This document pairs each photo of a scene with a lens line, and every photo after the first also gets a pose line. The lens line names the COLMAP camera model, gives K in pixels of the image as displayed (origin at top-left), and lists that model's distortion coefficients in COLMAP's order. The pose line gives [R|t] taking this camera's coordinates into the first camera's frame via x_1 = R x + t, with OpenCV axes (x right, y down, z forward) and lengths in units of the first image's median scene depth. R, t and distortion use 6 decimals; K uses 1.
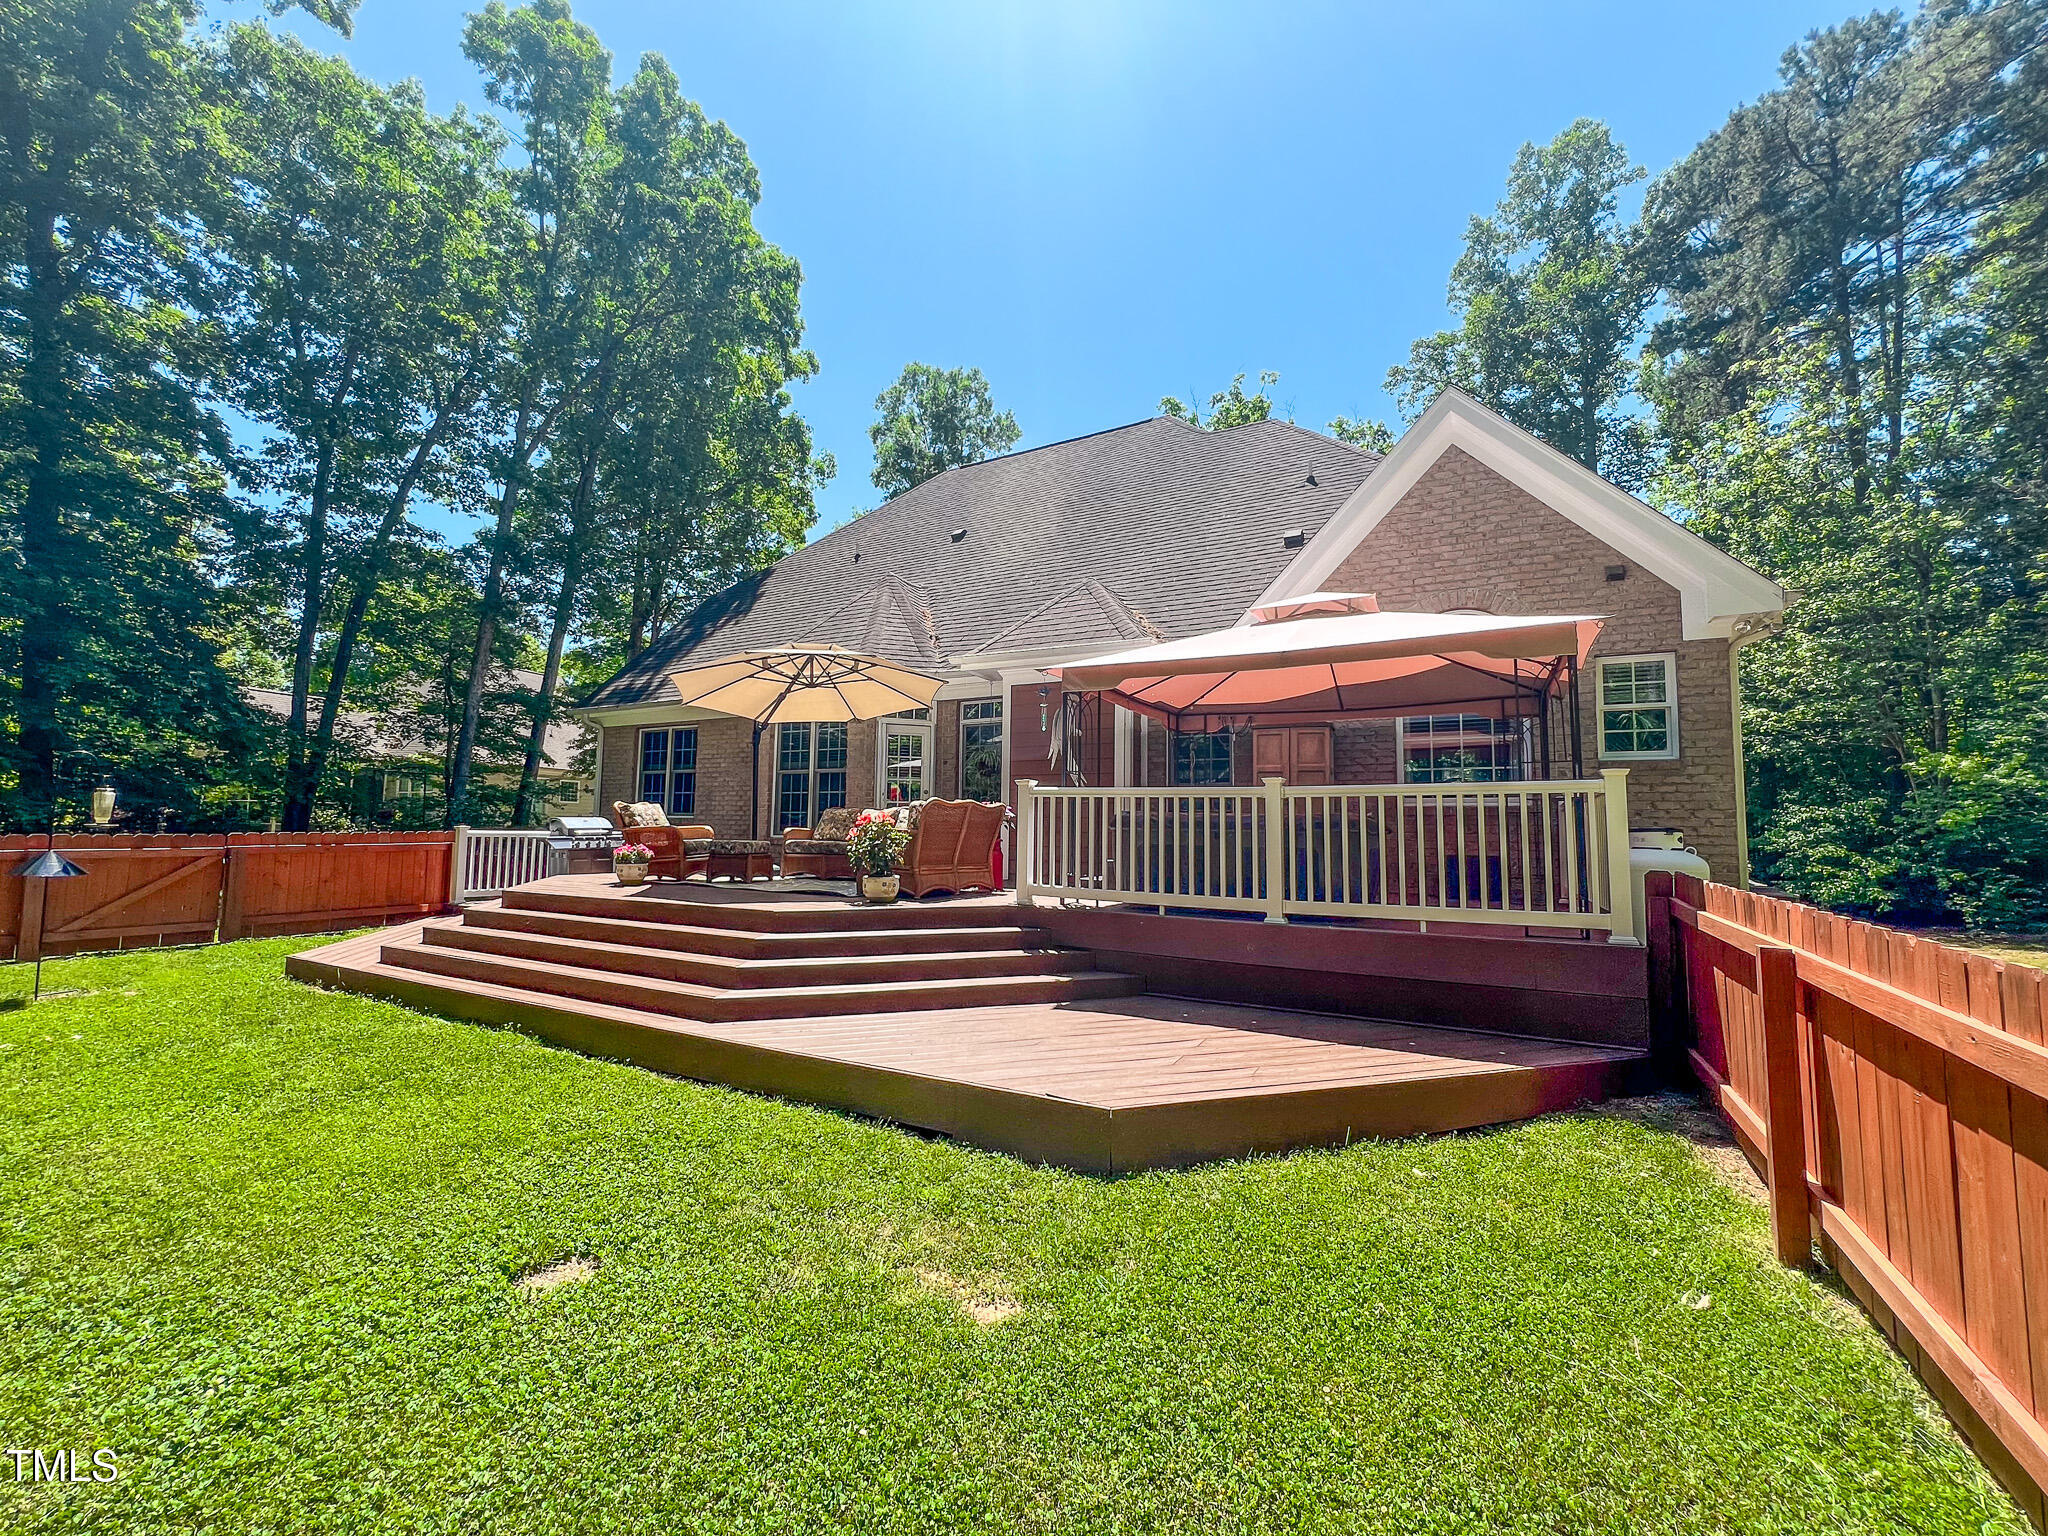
lens RADIAL K [[823.2, 0, 1024.0], [0, 823.2, 768.0], [0, 0, 1]] dist [-0.001453, 0.000390]
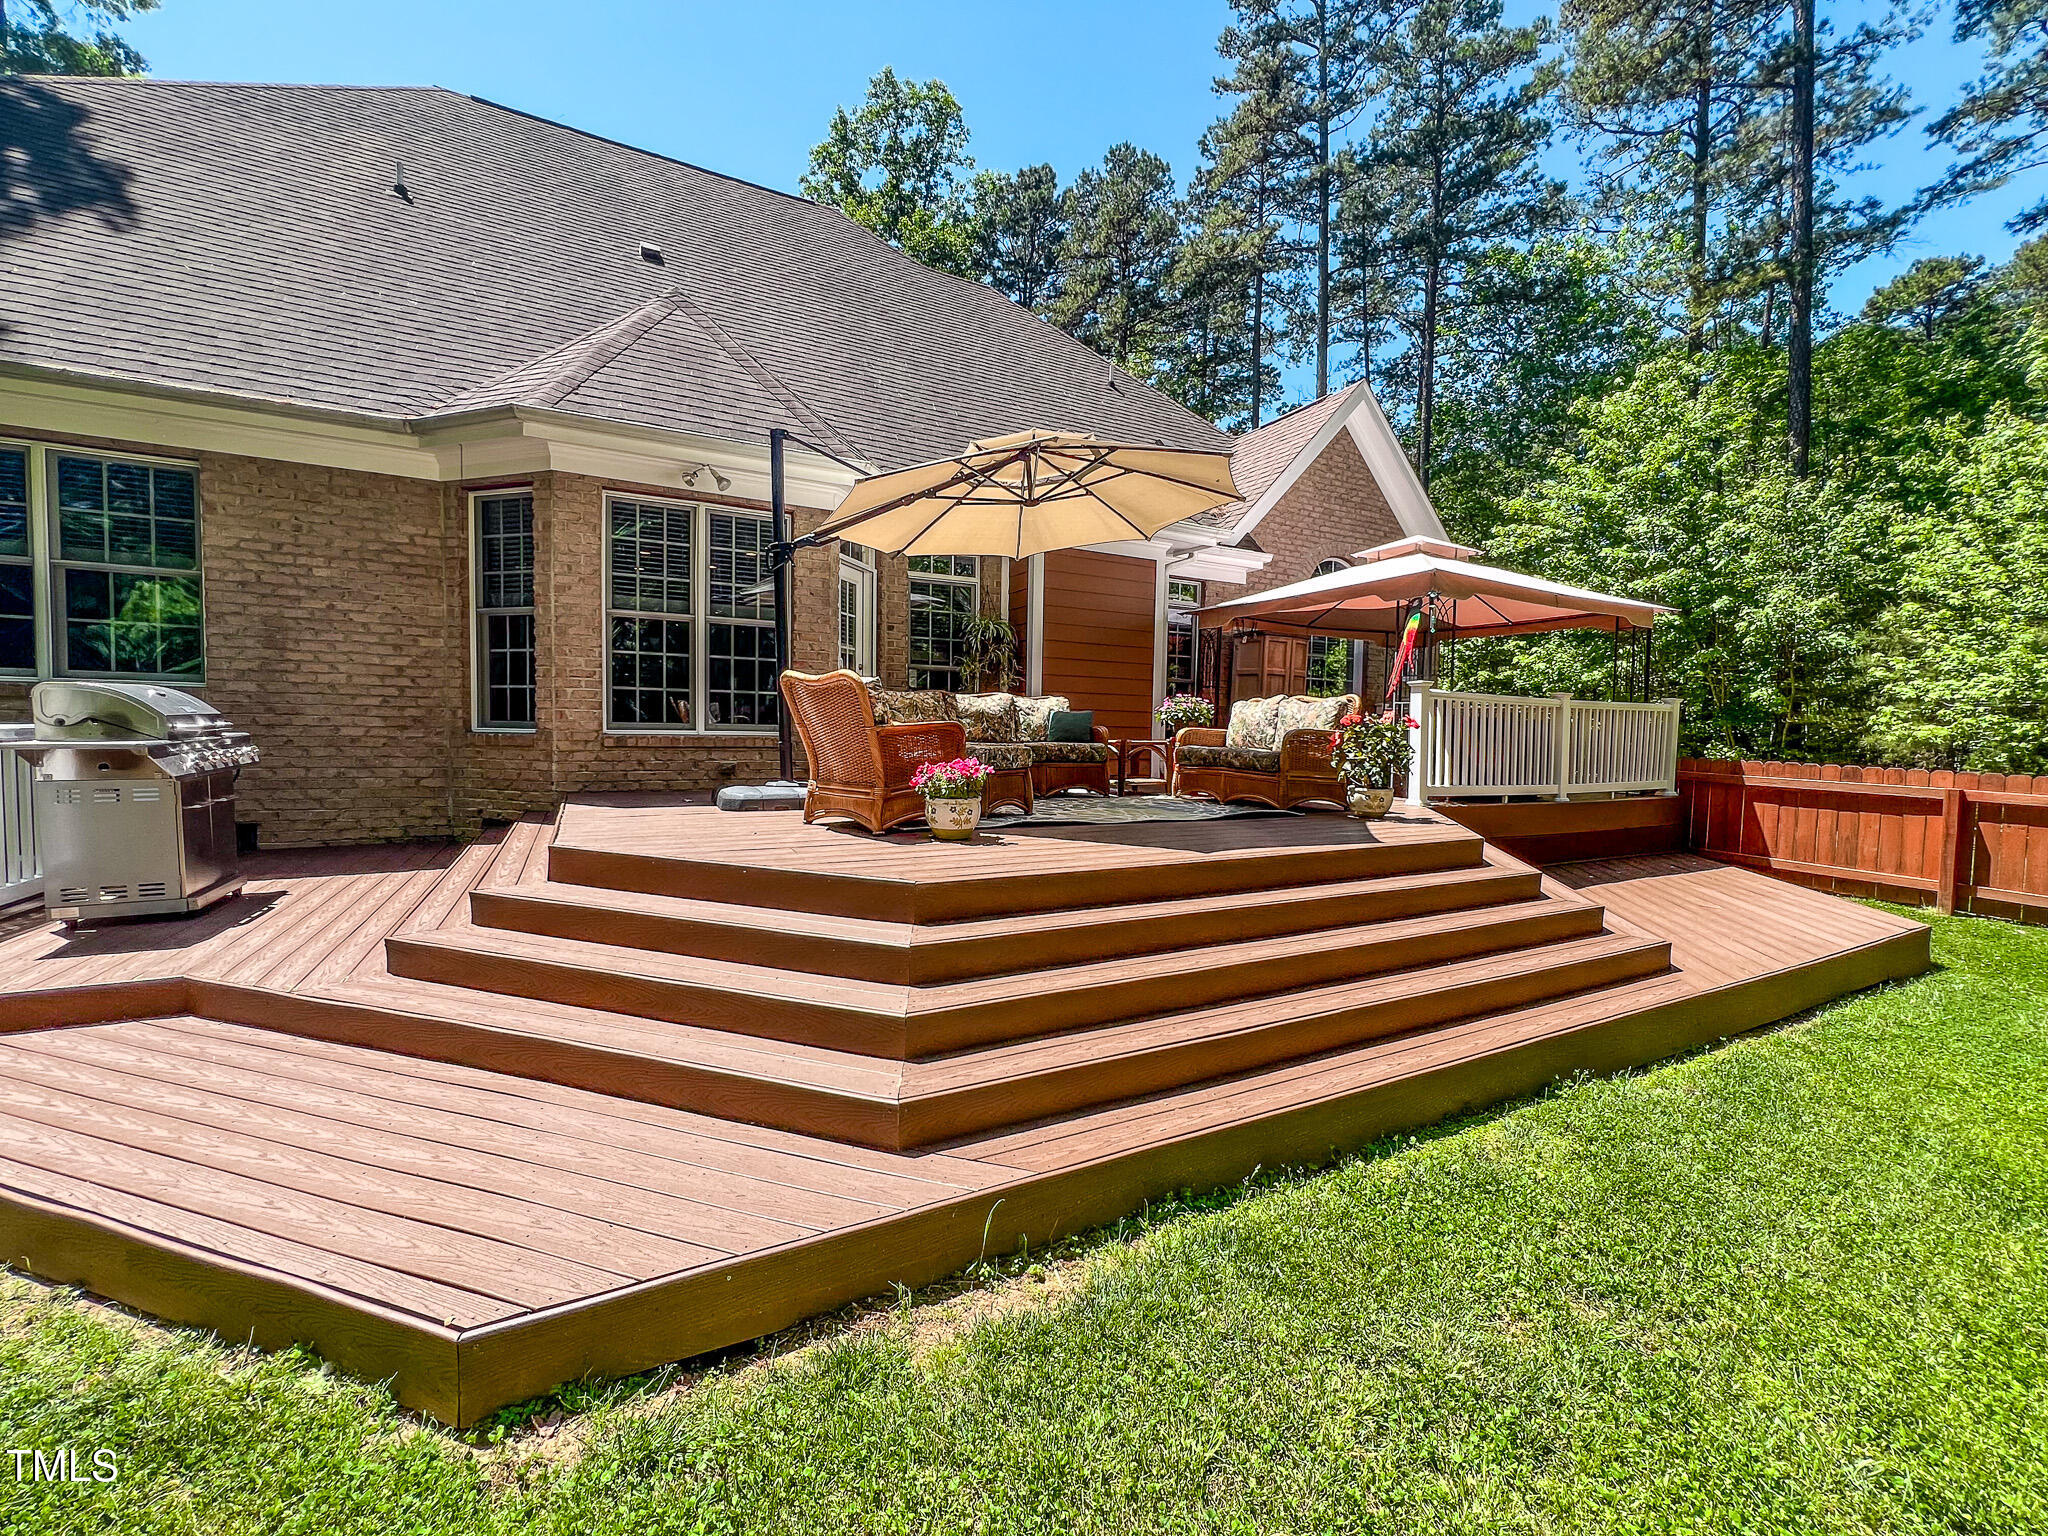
lens RADIAL K [[823.2, 0, 1024.0], [0, 823.2, 768.0], [0, 0, 1]] dist [-0.001453, 0.000390]
pose [[0.543454, -0.046512, 0.838149, -0.814100], [-0.077304, 0.991448, 0.105143, 0.038063], [-0.835872, -0.121932, 0.535211, 0.641335]]
